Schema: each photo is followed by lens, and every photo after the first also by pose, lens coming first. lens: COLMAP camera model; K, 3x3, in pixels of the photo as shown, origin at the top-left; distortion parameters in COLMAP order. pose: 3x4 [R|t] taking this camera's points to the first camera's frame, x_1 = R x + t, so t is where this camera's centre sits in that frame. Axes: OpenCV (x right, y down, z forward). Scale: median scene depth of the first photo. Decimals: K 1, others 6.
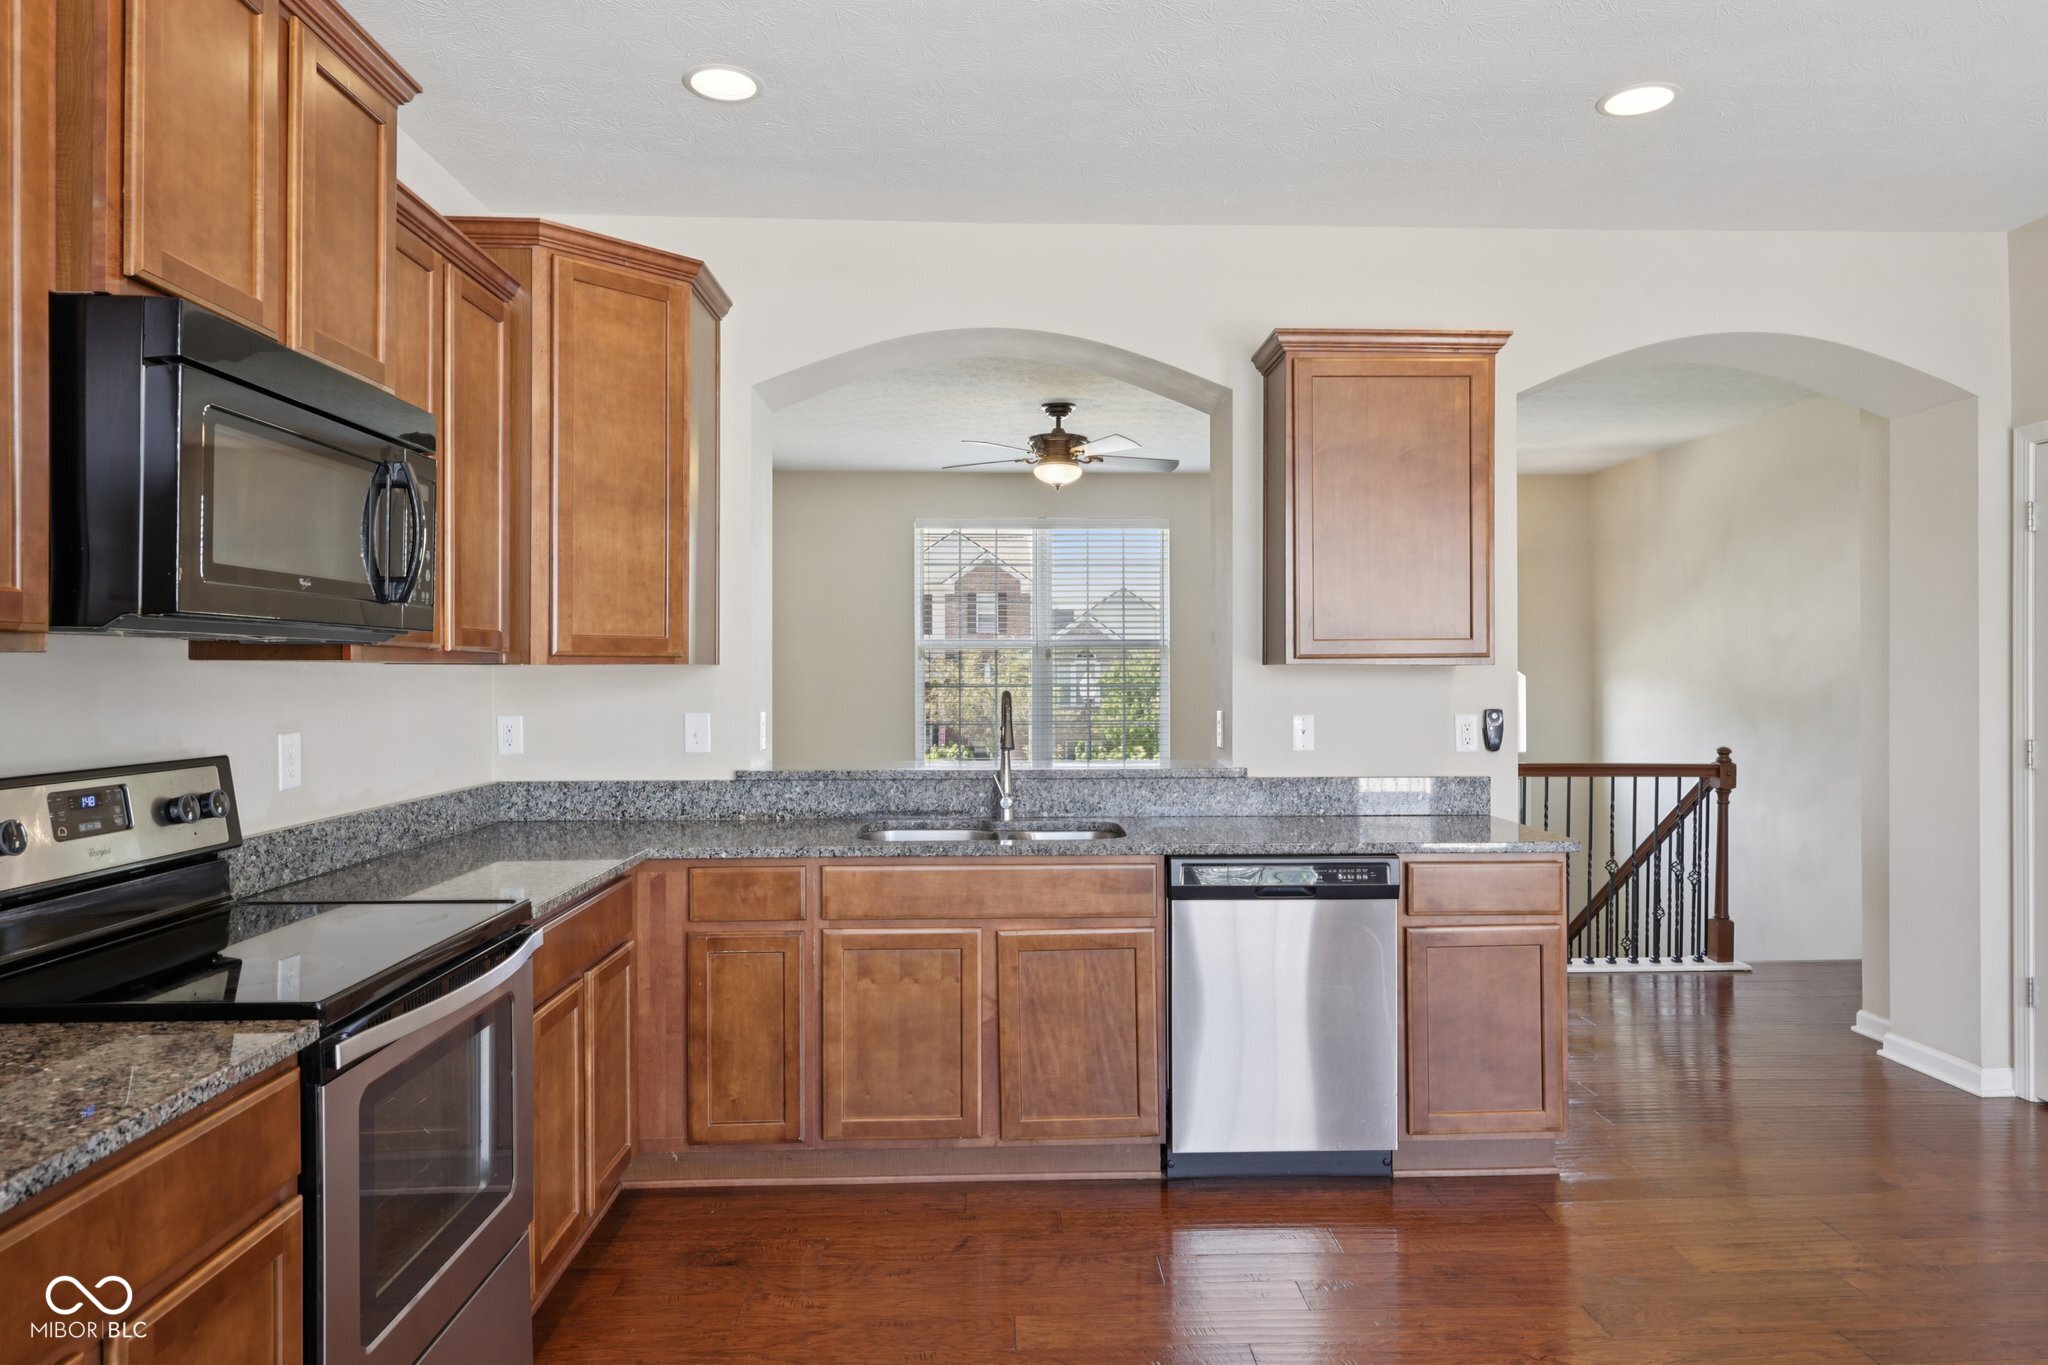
lens RADIAL K [[1253.4, 0, 1027.6], [0, 1253.4, 670.9], [0, 0, 1]] dist [0.000200, 0.000058]
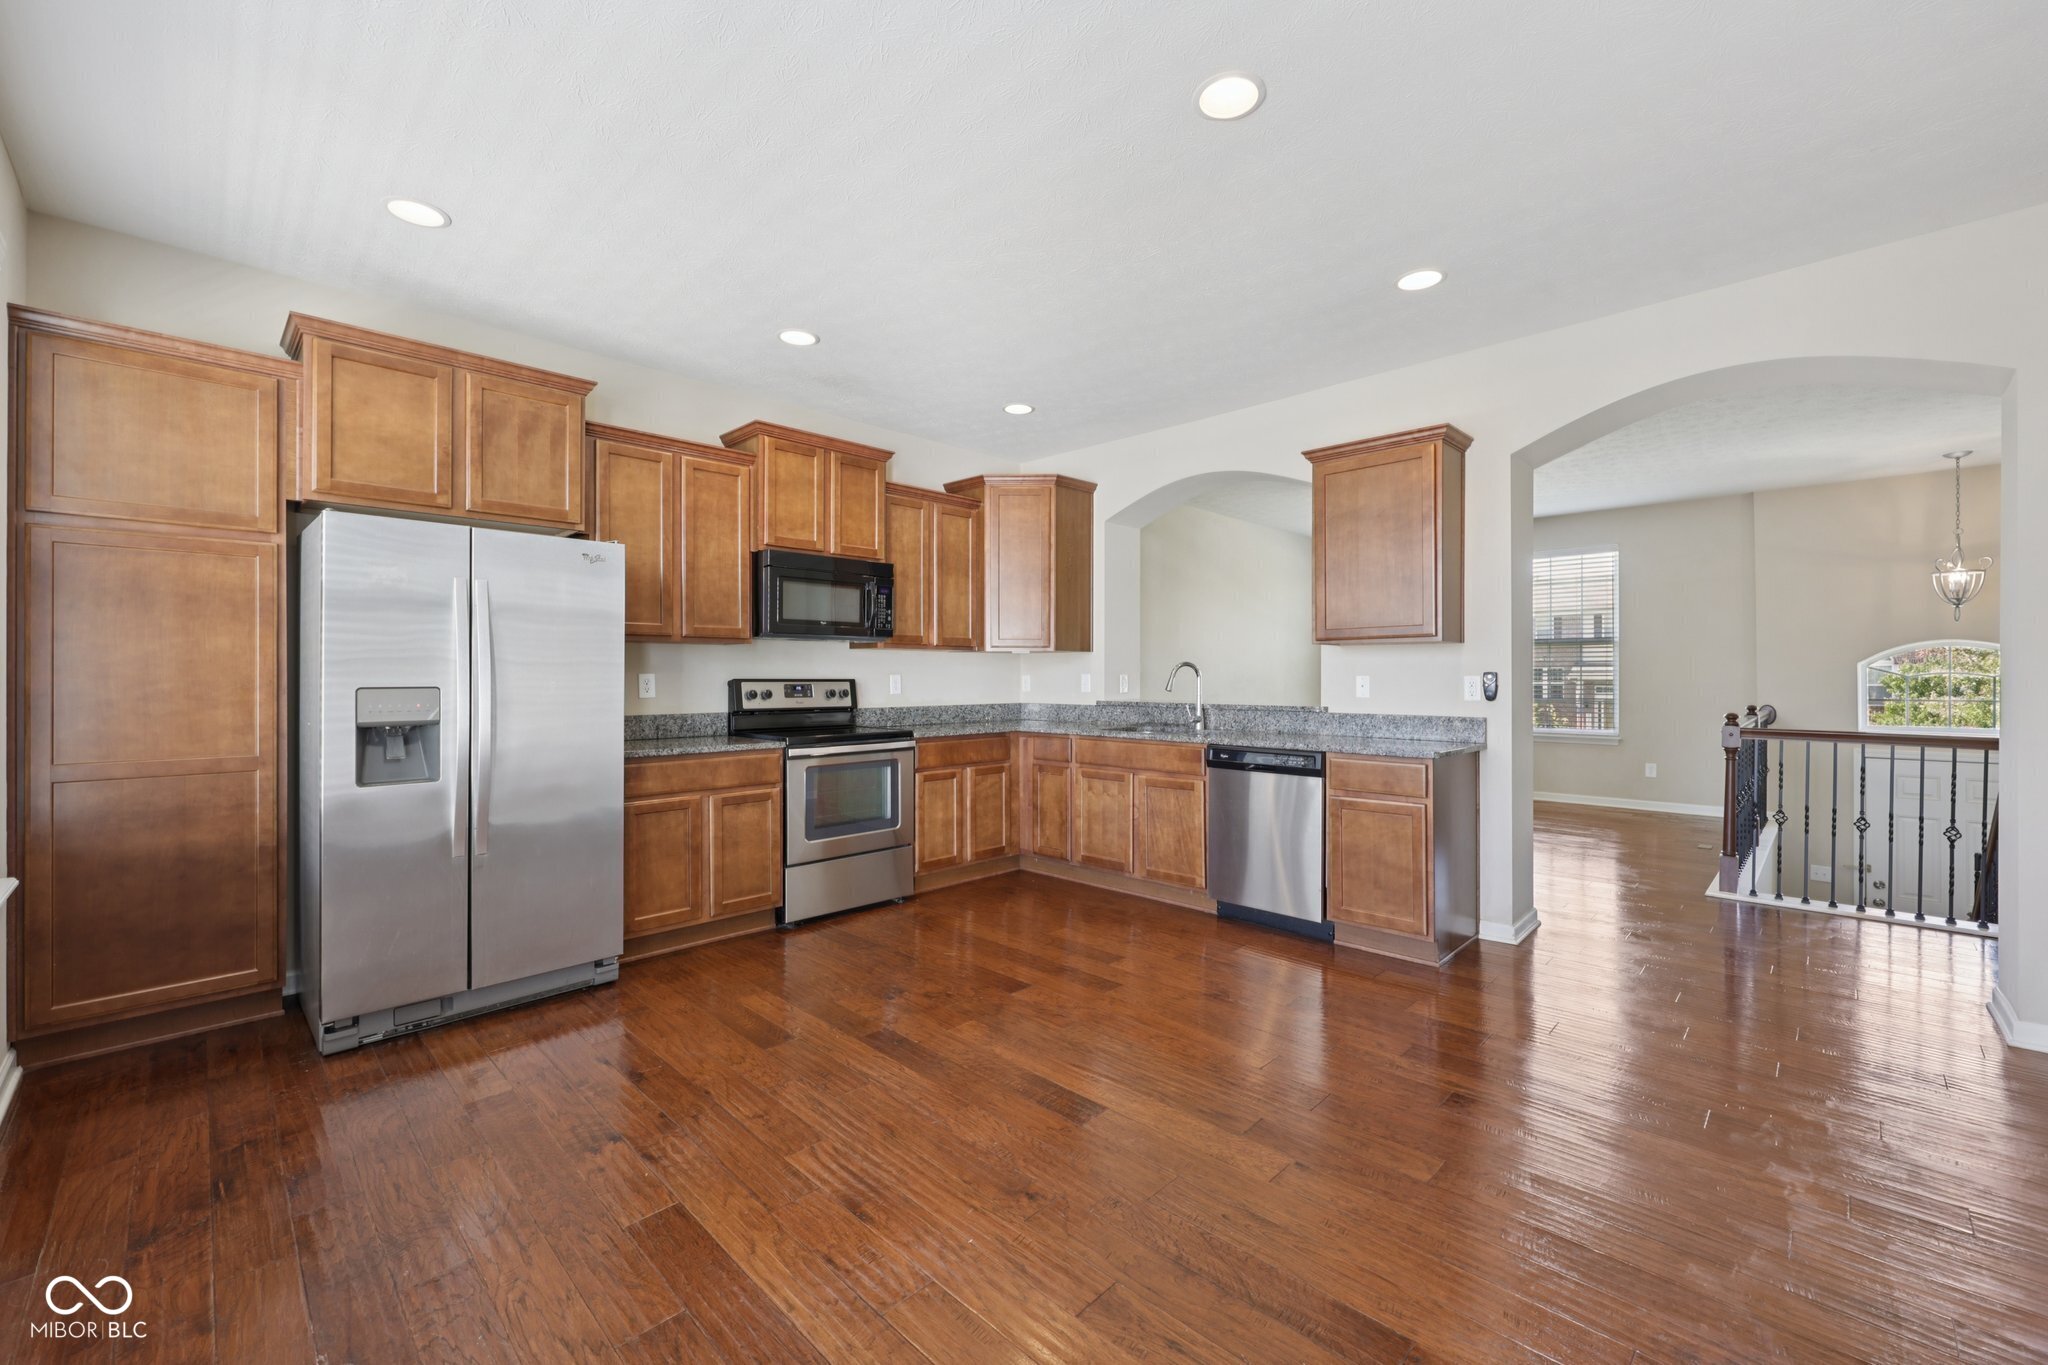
lens RADIAL K [[823.4, 0, 1029.2], [0, 823.4, 675.0], [0, 0, 1]] dist [0.000433, -0.000035]
pose [[0.685173, 0.000962, -0.728380, 0.834832], [-0.000806, 1.000000, 0.000563, 0.039916], [0.728380, 0.000201, 0.685173, -0.067134]]
